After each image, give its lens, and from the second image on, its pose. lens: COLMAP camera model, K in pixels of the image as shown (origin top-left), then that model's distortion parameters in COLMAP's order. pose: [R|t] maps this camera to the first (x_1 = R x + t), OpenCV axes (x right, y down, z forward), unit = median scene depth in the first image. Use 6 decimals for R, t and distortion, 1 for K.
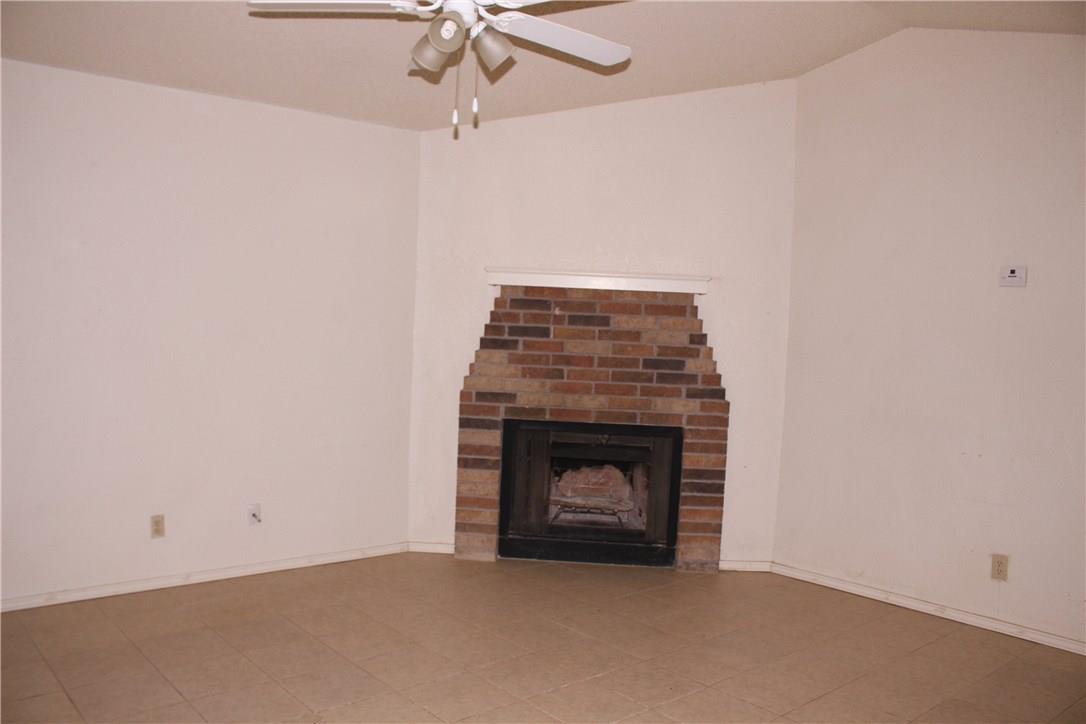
lens RADIAL K [[902.4, 0, 539.0], [0, 902.4, 366.7], [0, 0, 1]] dist [-0.166825, 0.135943]
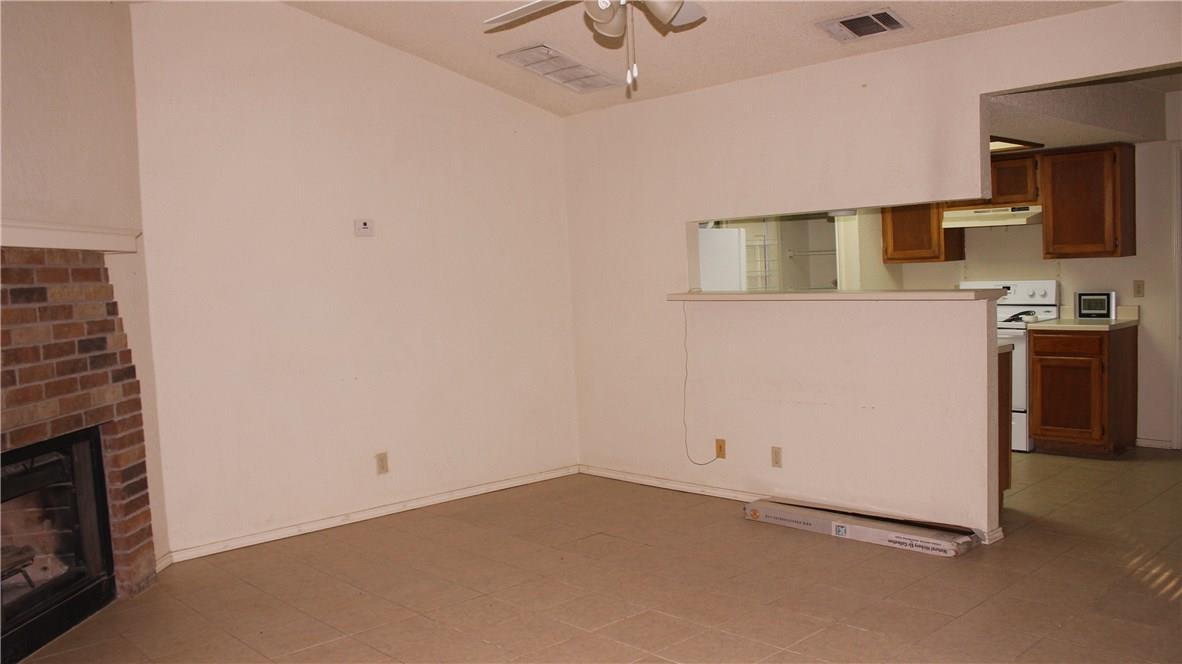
lens RADIAL K [[983.3, 0, 584.3], [0, 983.3, 335.4], [0, 0, 1]] dist [-0.163102, 0.133138]
pose [[-0.041739, -0.102258, 0.993882, -0.687247], [0.098506, 0.989481, 0.105942, -0.055341], [-0.994261, 0.102325, -0.031227, 0.601601]]
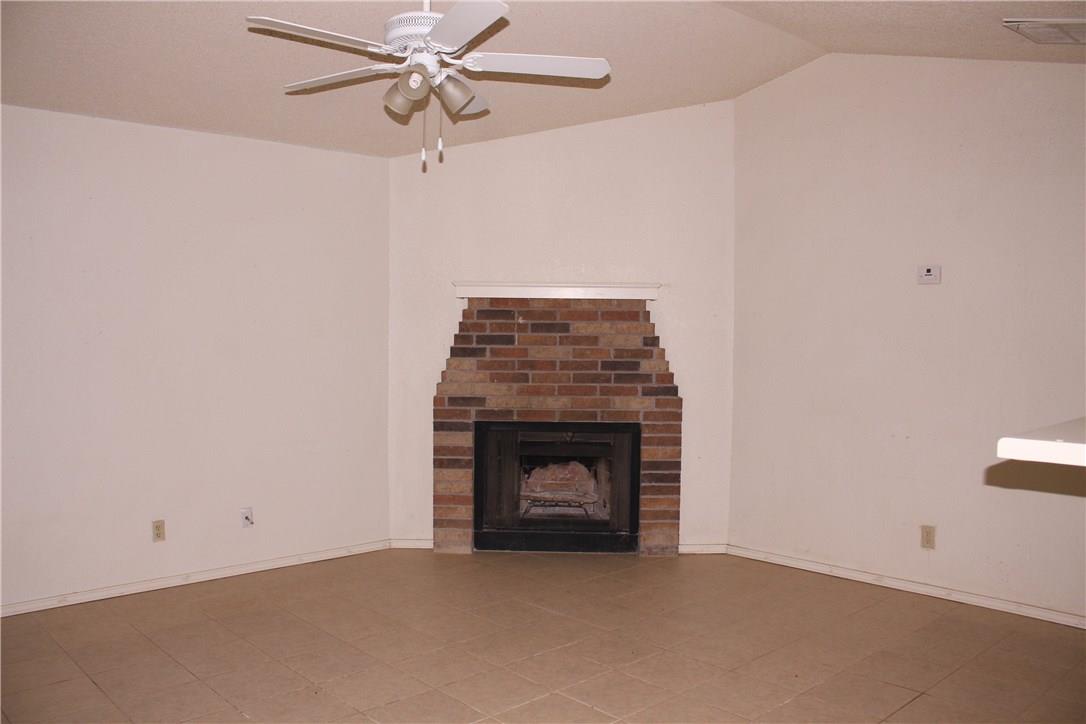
lens RADIAL K [[902.4, 0, 539.0], [0, 902.4, 366.7], [0, 0, 1]] dist [-0.166825, 0.135943]
pose [[0.998845, -0.034677, 0.033261, 0.004161], [0.035011, 0.999342, -0.009510, 0.005540], [-0.032909, 0.010664, 0.999401, -0.084661]]
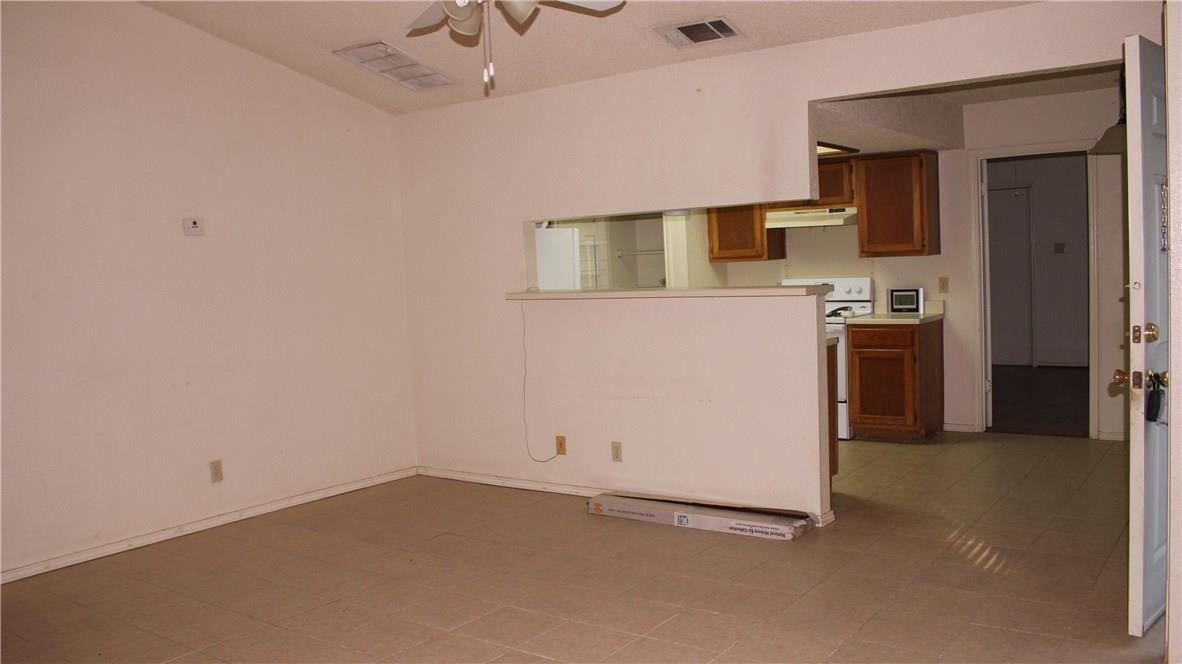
lens RADIAL K [[983.3, 0, 584.3], [0, 983.3, 335.4], [0, 0, 1]] dist [-0.163102, 0.133138]
pose [[-0.234057, -0.097492, 0.967322, -0.688802], [0.091289, 0.988360, 0.121701, -0.055019], [-0.967927, 0.116791, -0.222433, 0.637524]]
